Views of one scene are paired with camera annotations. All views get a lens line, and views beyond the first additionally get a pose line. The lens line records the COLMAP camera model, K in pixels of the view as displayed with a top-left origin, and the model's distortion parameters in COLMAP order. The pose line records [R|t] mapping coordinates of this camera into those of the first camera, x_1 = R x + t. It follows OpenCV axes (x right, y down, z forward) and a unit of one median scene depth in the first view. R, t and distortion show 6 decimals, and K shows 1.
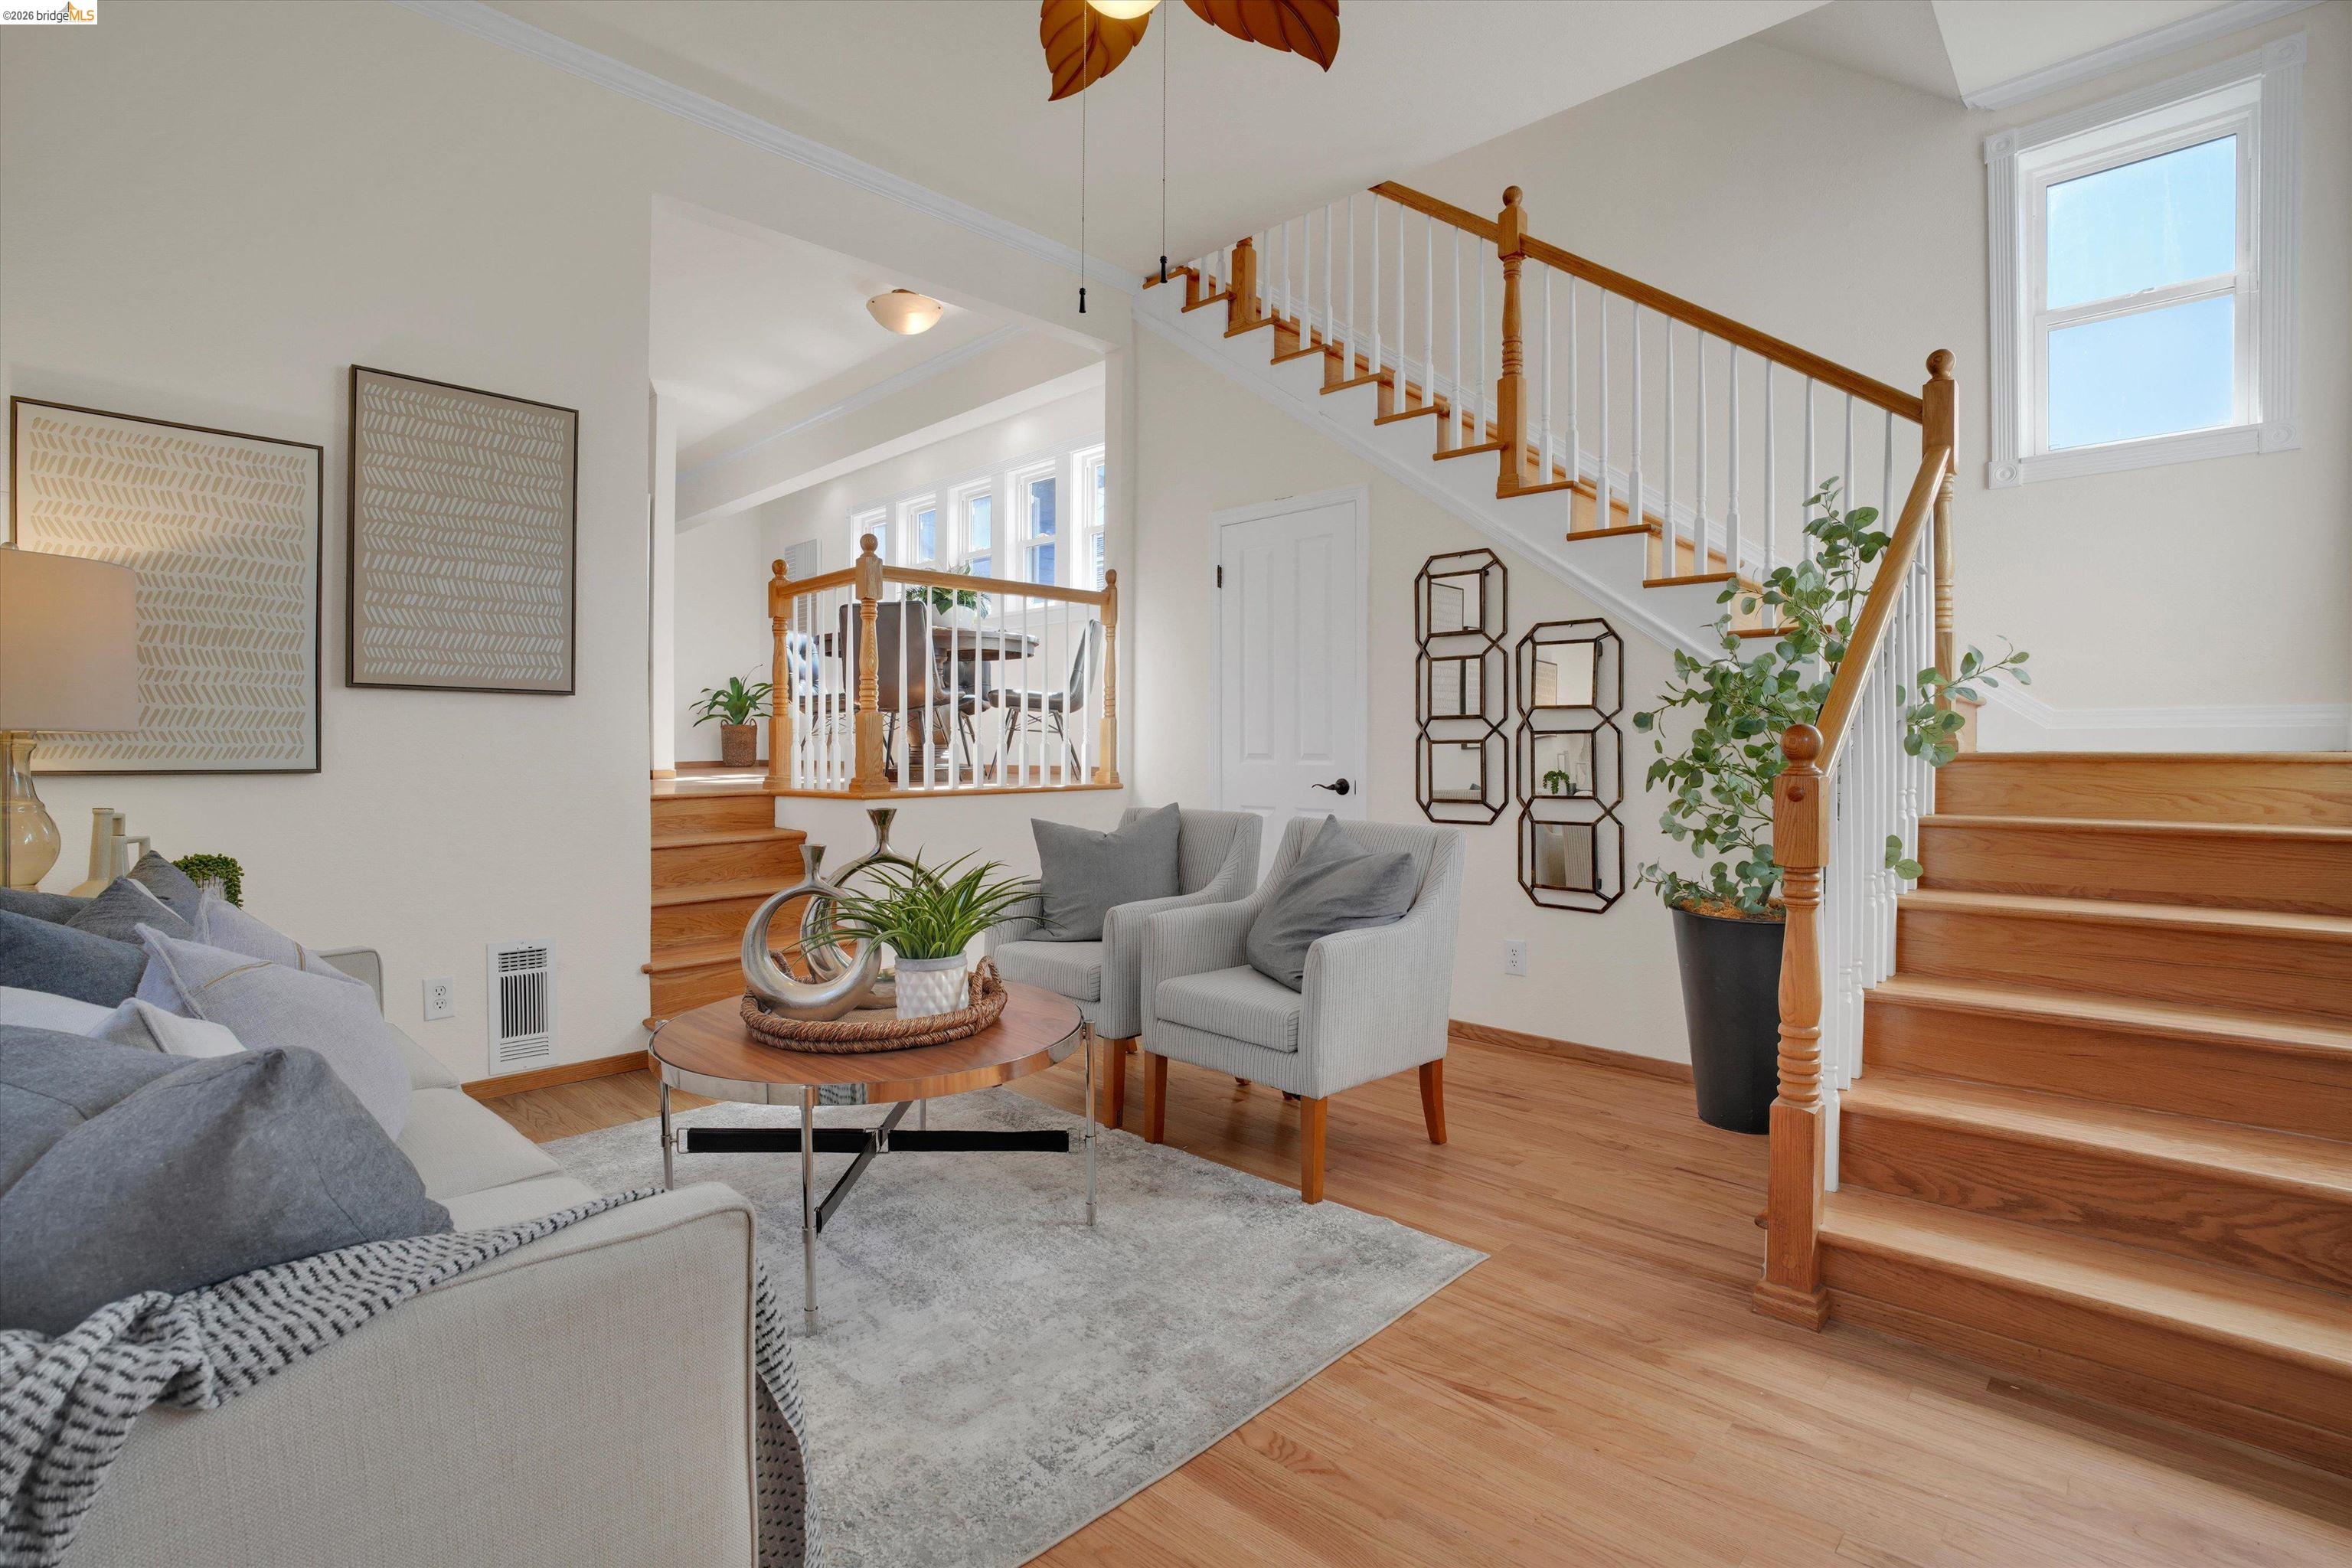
lens RADIAL K [[1093.5, 0, 1190.8], [0, 1093.5, 755.2], [0, 0, 1]] dist [-0.062374, 0.028340]
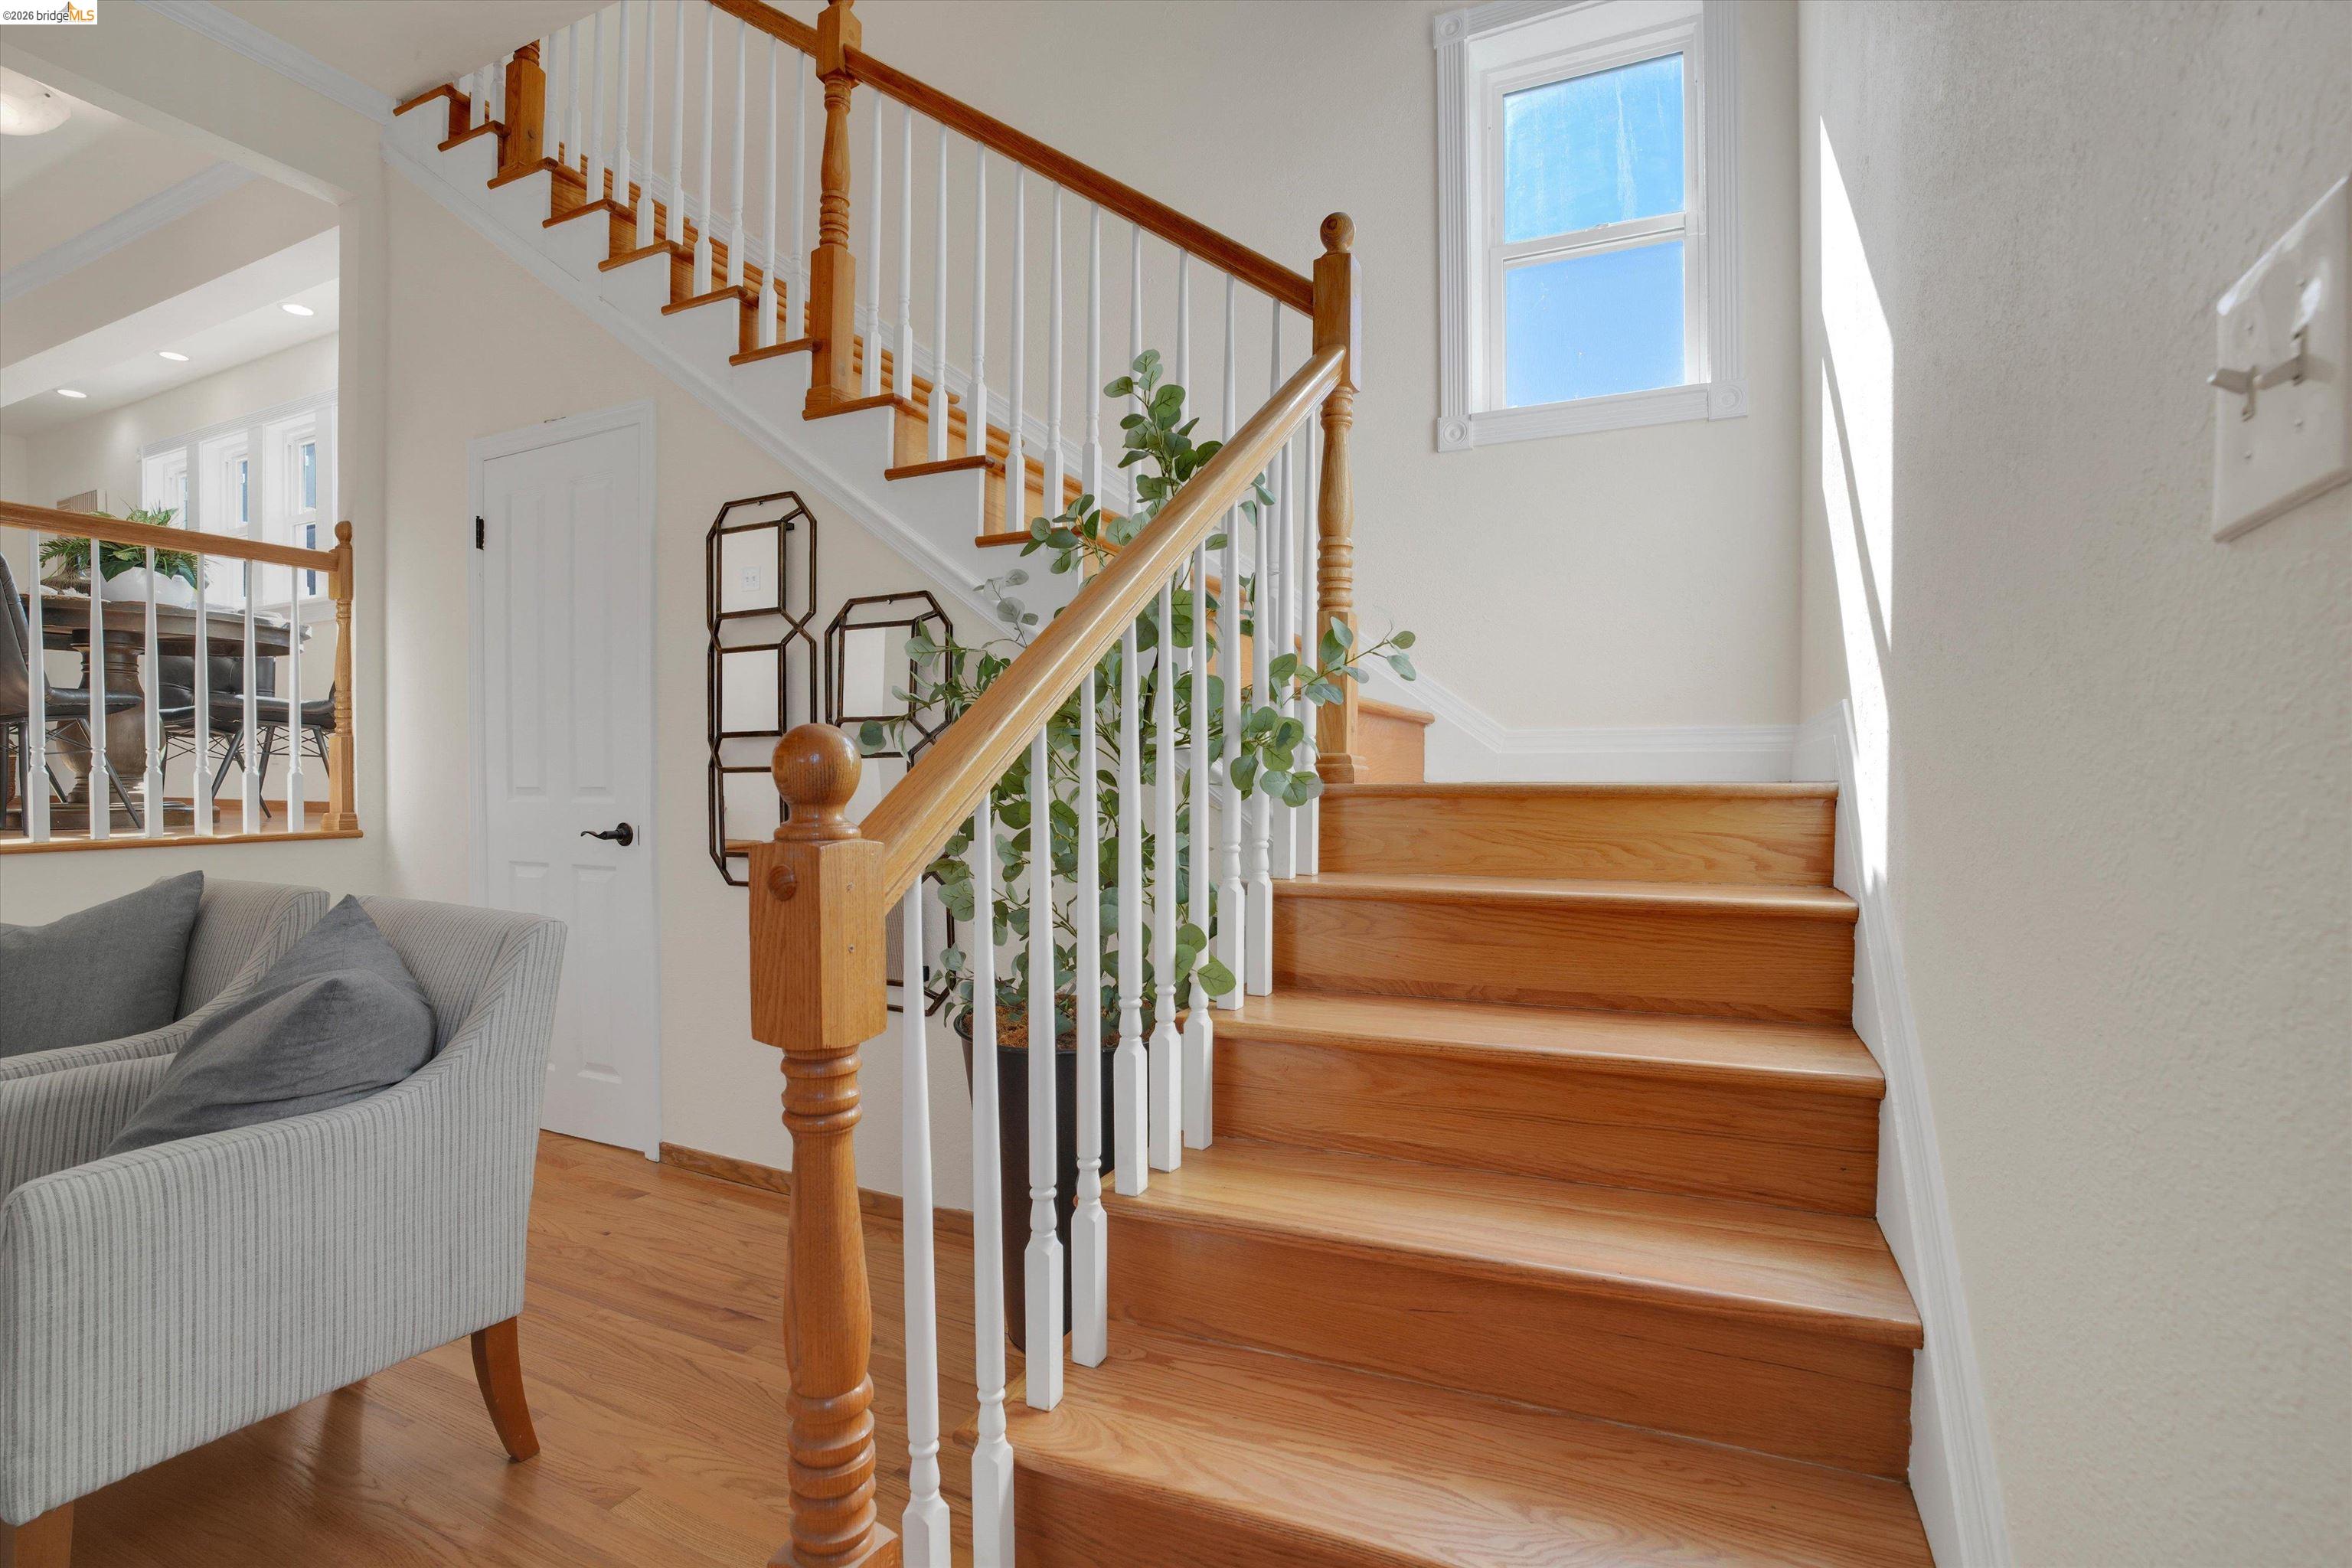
lens RADIAL K [[1140.7, 0, 1134.3], [0, 1140.7, 794.9], [0, 0, 1]] dist [-0.064064, 0.033126]
pose [[0.954914, -0.005704, 0.296827, 0.321475], [0.002977, 0.999949, 0.009639, -0.002985], [-0.296867, -0.008320, 0.954883, 0.295235]]
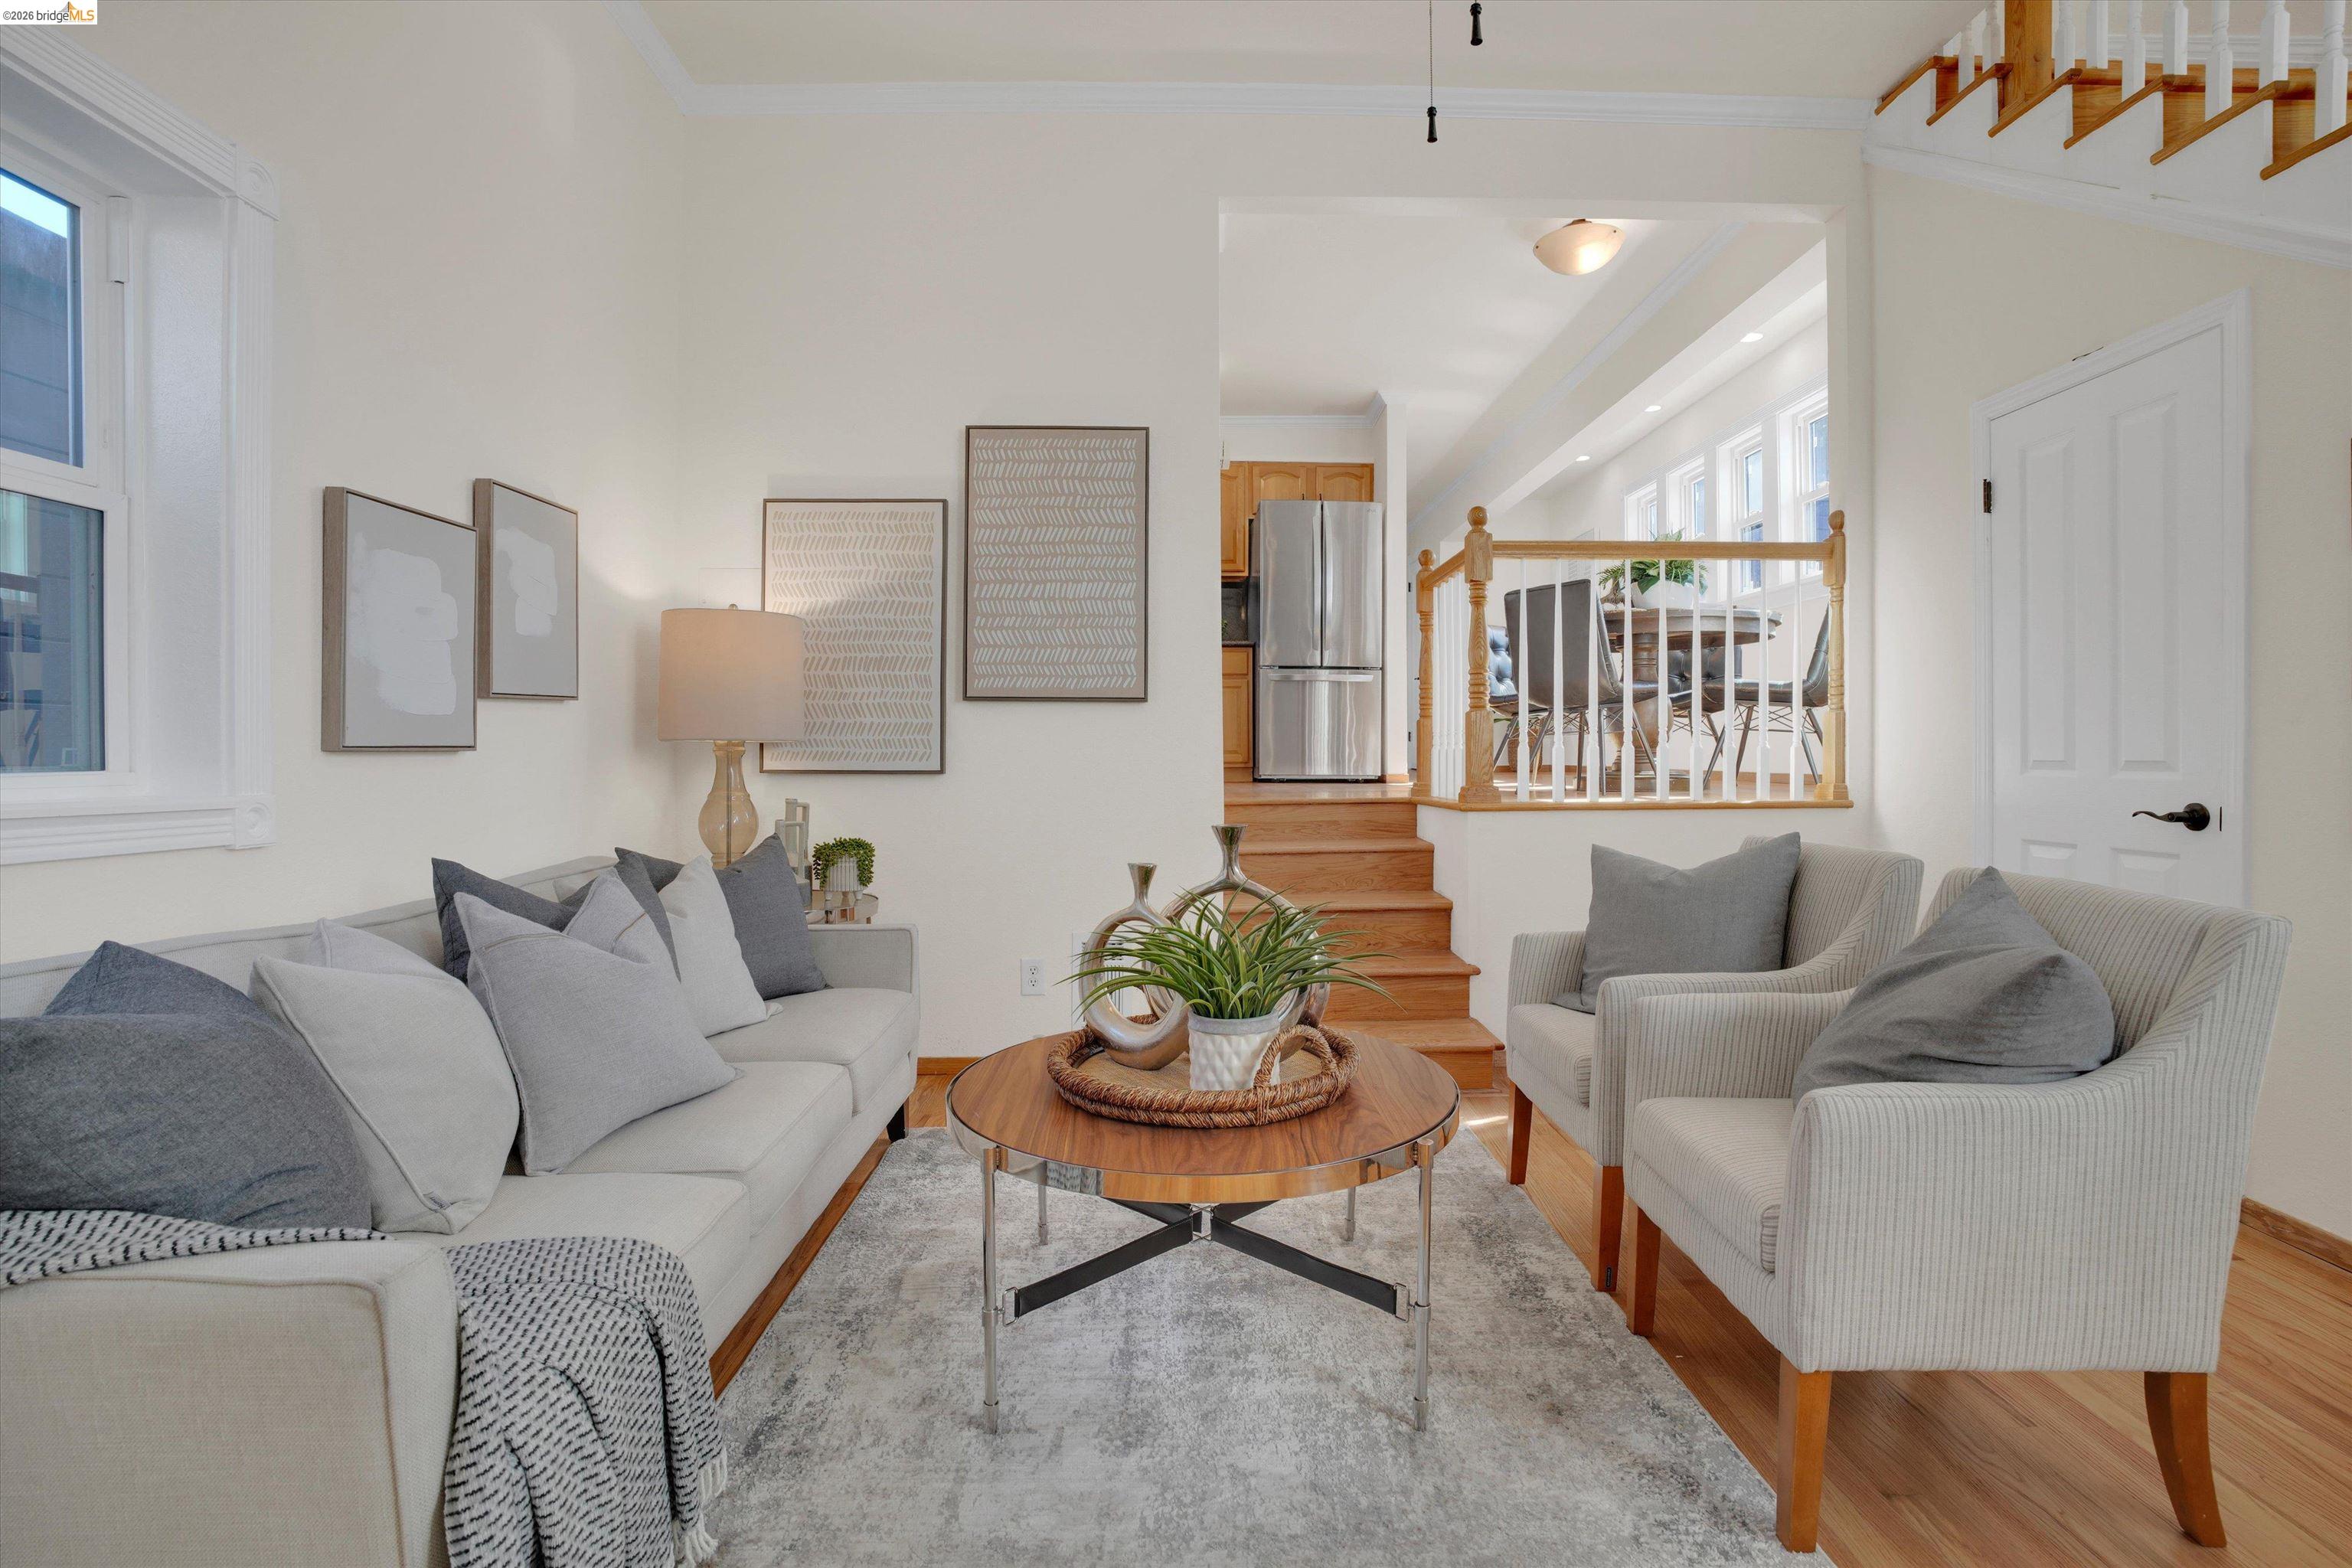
lens RADIAL K [[1105.9, 0, 1173.9], [0, 1105.9, 755.1], [0, 0, 1]] dist [-0.070963, 0.030324]
pose [[0.708117, 0.000627, -0.706095, 0.207917], [-0.003747, 0.999989, -0.002871, -0.001494], [0.706085, 0.004679, 0.708111, 0.278146]]
